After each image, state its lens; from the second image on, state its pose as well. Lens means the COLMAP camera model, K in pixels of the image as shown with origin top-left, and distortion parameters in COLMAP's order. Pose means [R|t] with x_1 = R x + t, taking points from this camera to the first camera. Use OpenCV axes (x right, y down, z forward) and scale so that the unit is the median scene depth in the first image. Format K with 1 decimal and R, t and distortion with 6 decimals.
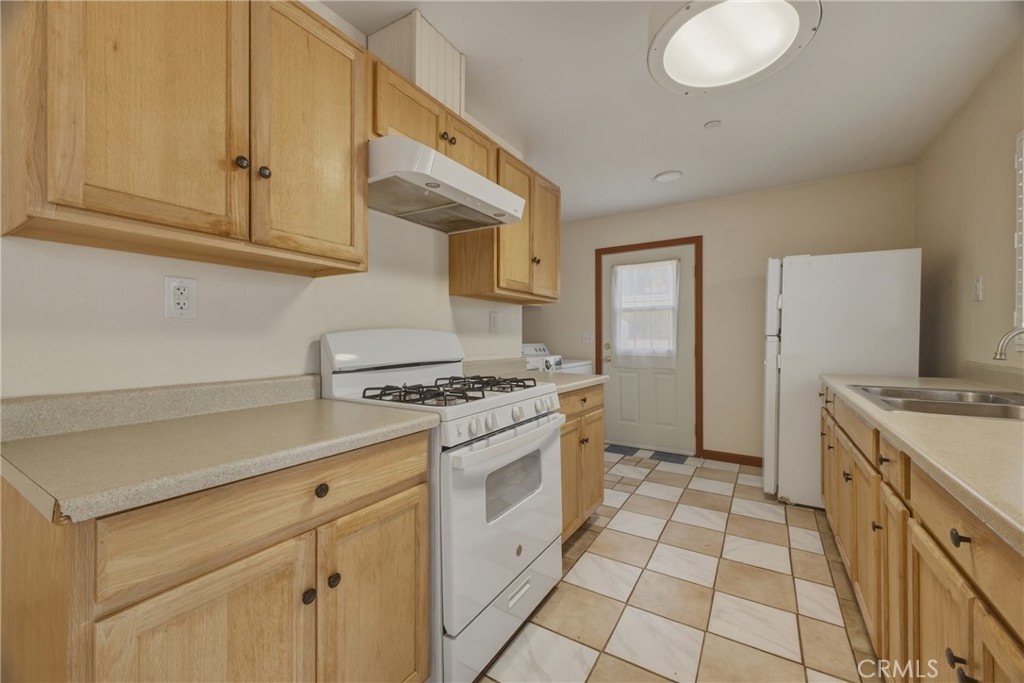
lens RADIAL K [[406.7, 0, 504.0], [0, 406.7, 336.0], [0, 0, 1]] dist [0.017196, -0.003404]
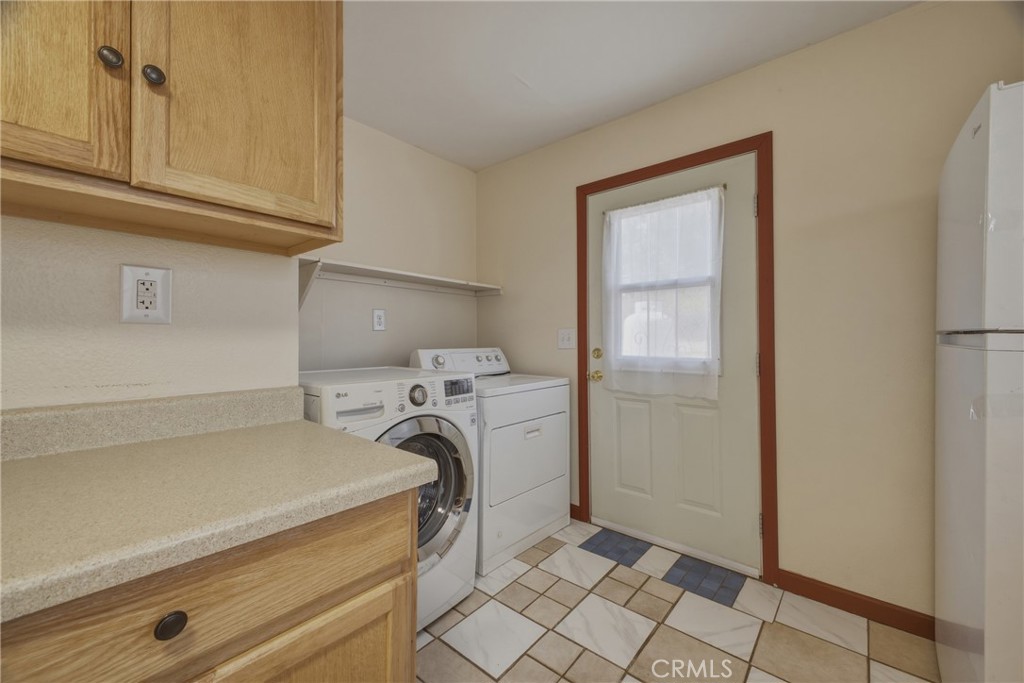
lens RADIAL K [[406.7, 0, 512.2], [0, 406.7, 331.1], [0, 0, 1]] dist [0.017196, -0.003404]
pose [[0.991697, -0.002881, -0.128565, 0.229907], [0.000853, 0.999874, -0.015823, 0.003439], [0.128594, 0.015582, 0.991575, 0.456424]]
